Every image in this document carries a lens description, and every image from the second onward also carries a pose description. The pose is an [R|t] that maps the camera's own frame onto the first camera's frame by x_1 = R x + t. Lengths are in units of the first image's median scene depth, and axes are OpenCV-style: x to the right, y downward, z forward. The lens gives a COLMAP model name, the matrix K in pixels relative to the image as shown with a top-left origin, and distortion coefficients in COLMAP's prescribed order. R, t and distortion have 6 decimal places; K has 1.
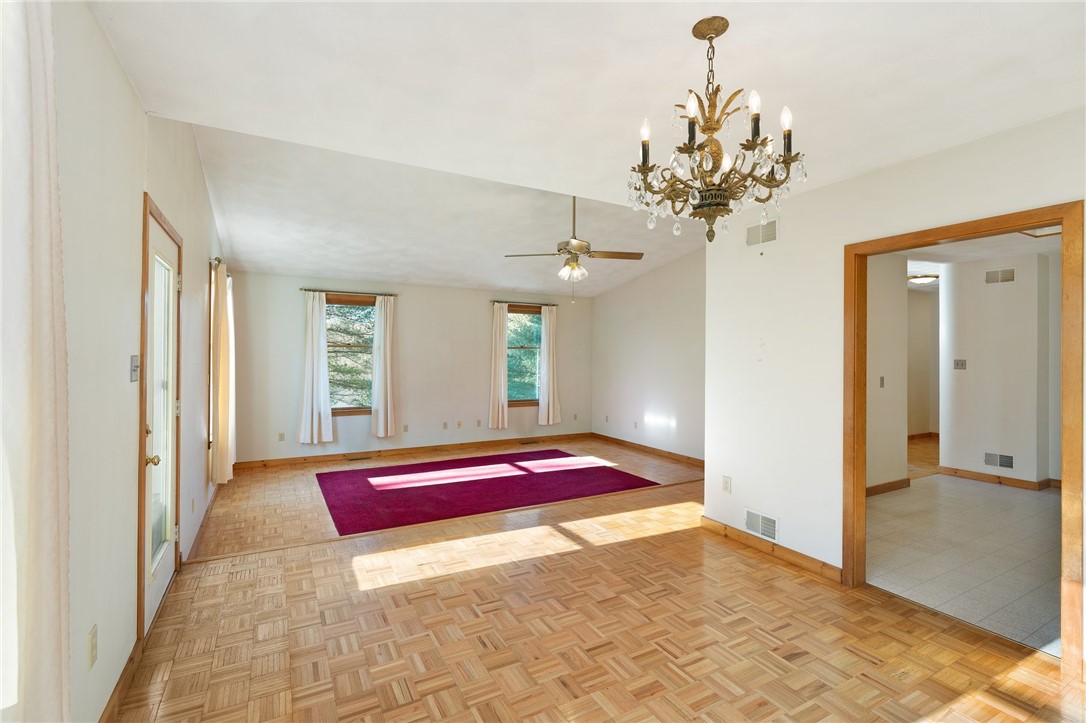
lens RADIAL K [[491.4, 0, 543.0], [0, 491.4, 361.5], [0, 0, 1]] dist [0.001018, 0.000080]
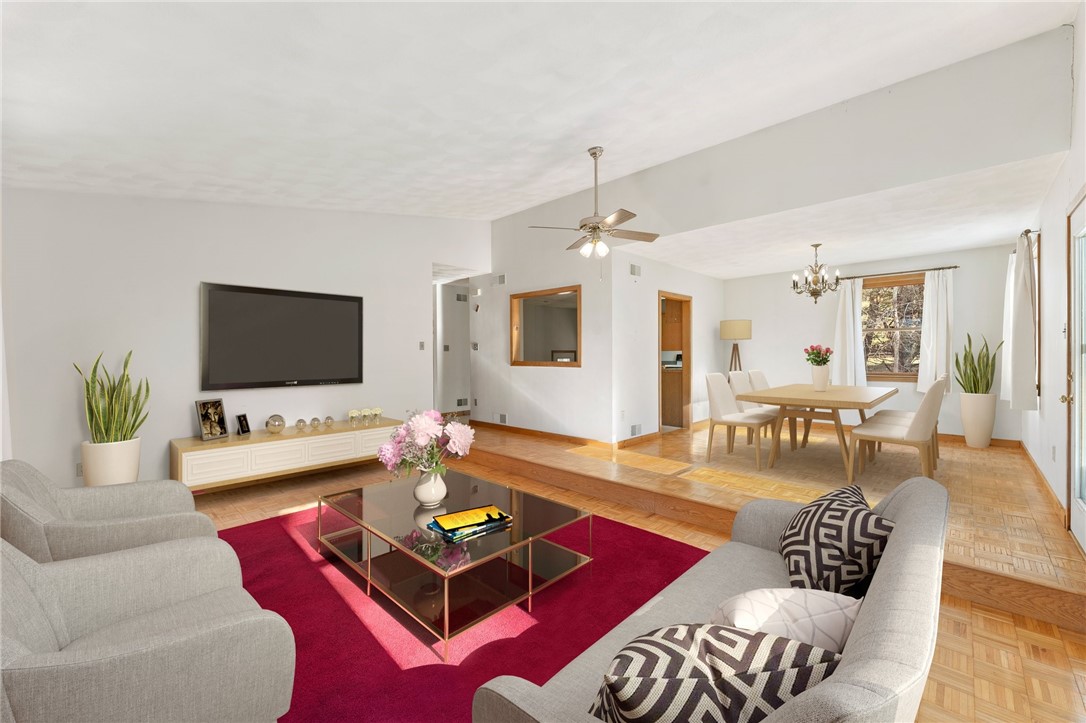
lens RADIAL K [[438.6, 0, 543.0], [0, 438.6, 361.5], [0, 0, 1]] dist [-0.001006, -0.000100]
pose [[-0.289488, -0.017367, 0.957024, -1.044274], [0.013835, 0.999655, 0.022326, 0.036741], [-0.957082, 0.019703, -0.289148, 1.859042]]
